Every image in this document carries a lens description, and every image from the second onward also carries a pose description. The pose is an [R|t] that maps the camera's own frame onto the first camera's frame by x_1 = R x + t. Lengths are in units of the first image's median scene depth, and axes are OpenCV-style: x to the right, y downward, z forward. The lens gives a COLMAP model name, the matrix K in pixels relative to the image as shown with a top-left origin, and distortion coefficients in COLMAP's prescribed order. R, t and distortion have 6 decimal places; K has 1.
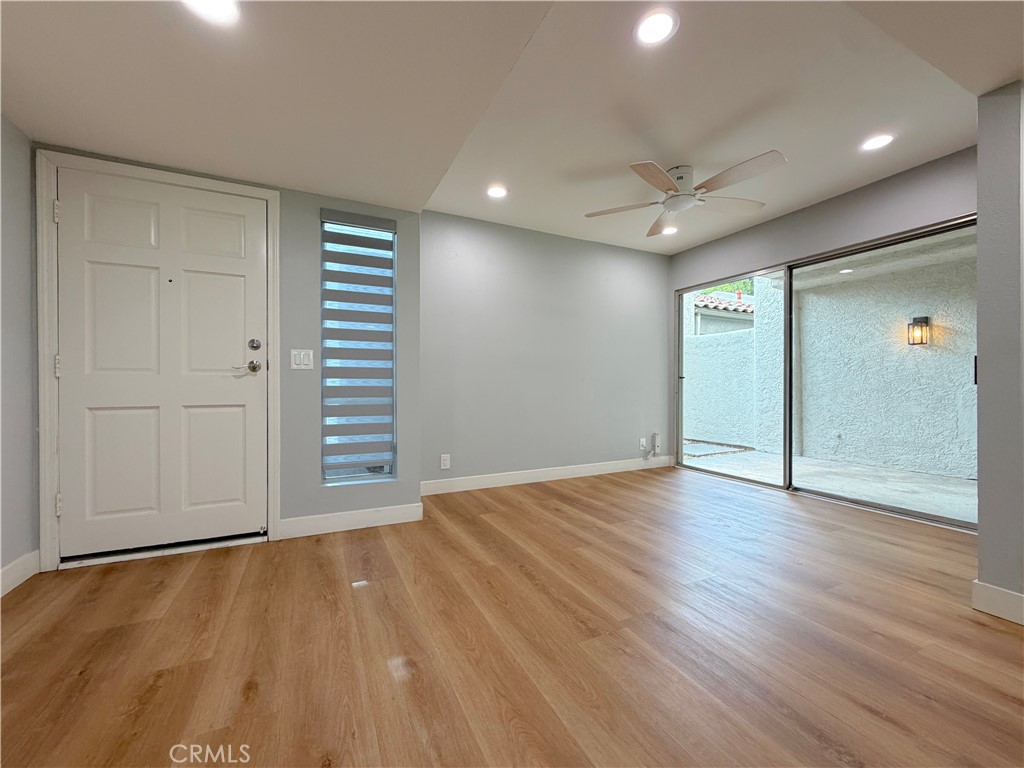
lens RADIAL K [[405.9, 0, 510.0], [0, 405.9, 384.4], [0, 0, 1]] dist [-0.001059, -0.000114]
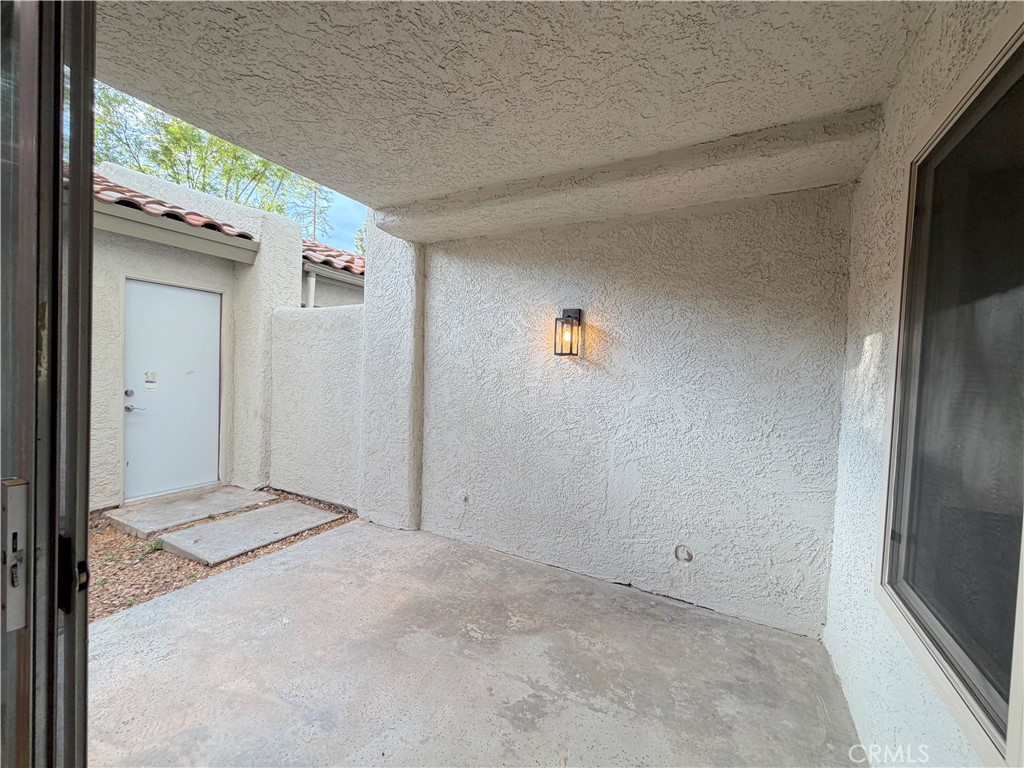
lens RADIAL K [[405.9, 0, 508.2], [0, 405.9, 383.3], [0, 0, 1]] dist [-0.001059, -0.000114]
pose [[0.812003, 0.013852, 0.583489, 0.573316], [-0.041633, 0.998546, 0.034233, -0.071724], [-0.582167, -0.052090, 0.811399, 0.549333]]
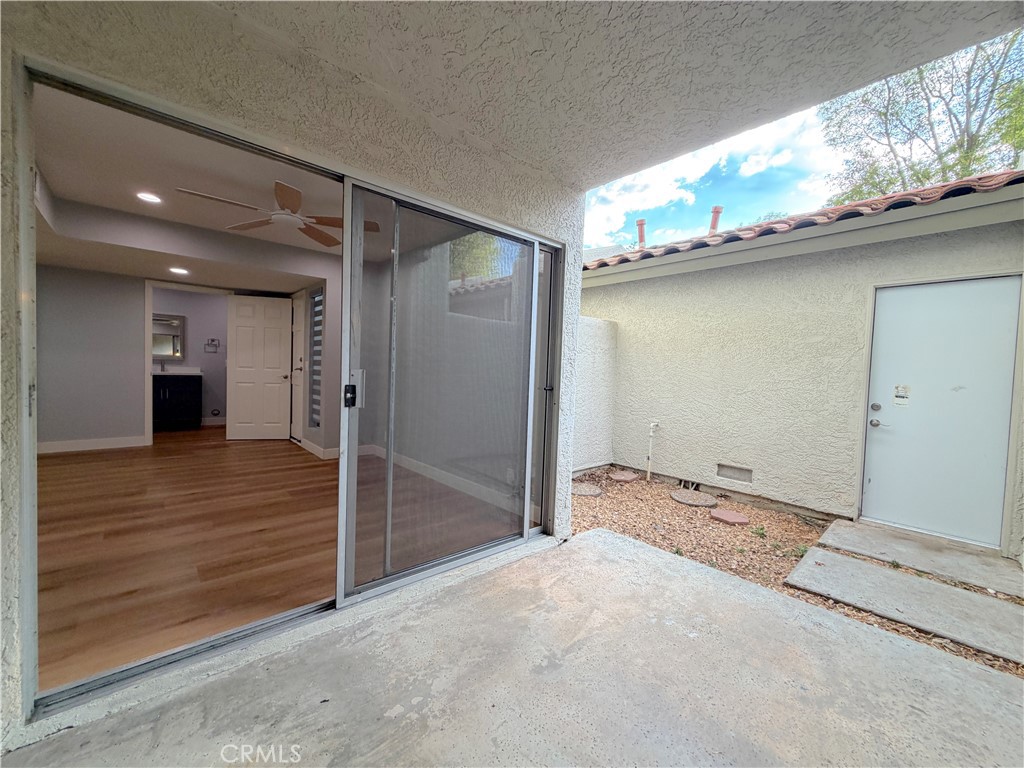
lens RADIAL K [[405.9, 0, 506.8], [0, 405.9, 382.0], [0, 0, 1]] dist [-0.001059, -0.000114]
pose [[0.279539, 0.040945, -0.959261, 0.954631], [-0.035640, 0.998844, 0.032248, -0.041964], [0.959473, 0.025174, 0.280675, 0.742426]]
